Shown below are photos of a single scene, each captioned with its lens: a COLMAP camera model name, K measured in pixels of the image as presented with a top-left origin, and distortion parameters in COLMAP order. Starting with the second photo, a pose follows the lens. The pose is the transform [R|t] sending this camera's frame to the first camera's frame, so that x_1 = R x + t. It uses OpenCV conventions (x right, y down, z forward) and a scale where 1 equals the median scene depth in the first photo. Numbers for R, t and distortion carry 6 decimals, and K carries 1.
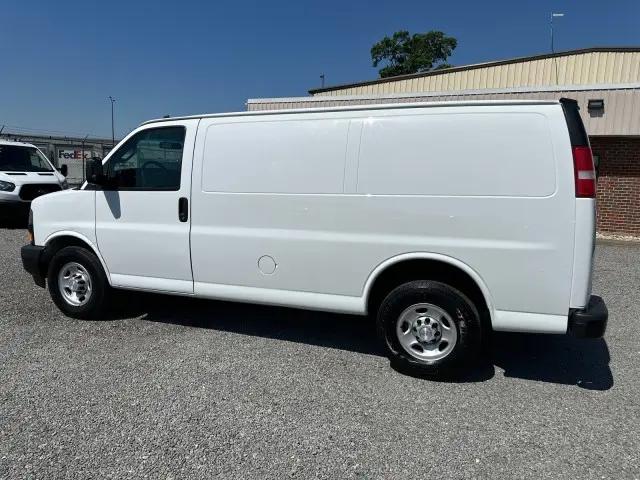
lens RADIAL K [[449.8, 0, 320.0], [0, 449.8, 240.0], [0, 0, 1]] dist [0.084397, -0.106222]
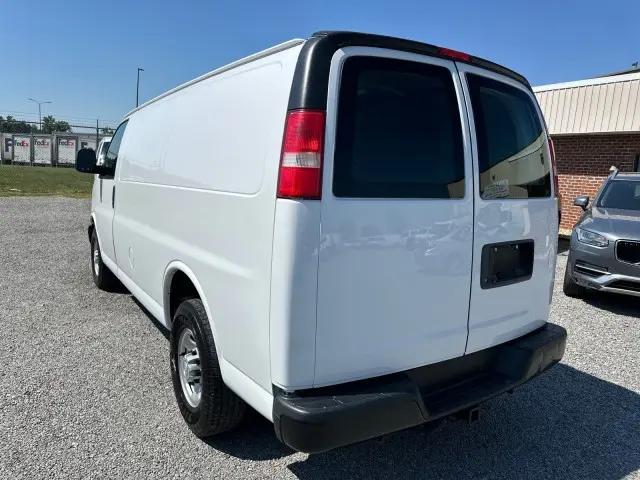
lens RADIAL K [[449.8, 0, 320.0], [0, 449.8, 240.0], [0, 0, 1]] dist [0.084397, -0.106222]
pose [[0.802725, 0.103444, -0.587309, 0.714856], [-0.114915, 0.993215, 0.017874, -0.041480], [0.585173, 0.053143, 0.809165, 0.422612]]
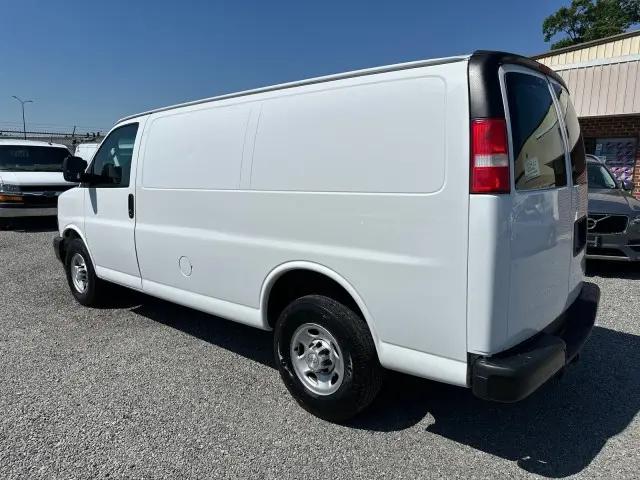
lens RADIAL K [[449.8, 0, 320.0], [0, 449.8, 240.0], [0, 0, 1]] dist [0.084397, -0.106222]
pose [[0.933006, 0.033700, -0.358279, 0.447431], [-0.029366, 0.999415, 0.017532, -0.021646], [0.358660, -0.005836, 0.933450, 0.208353]]
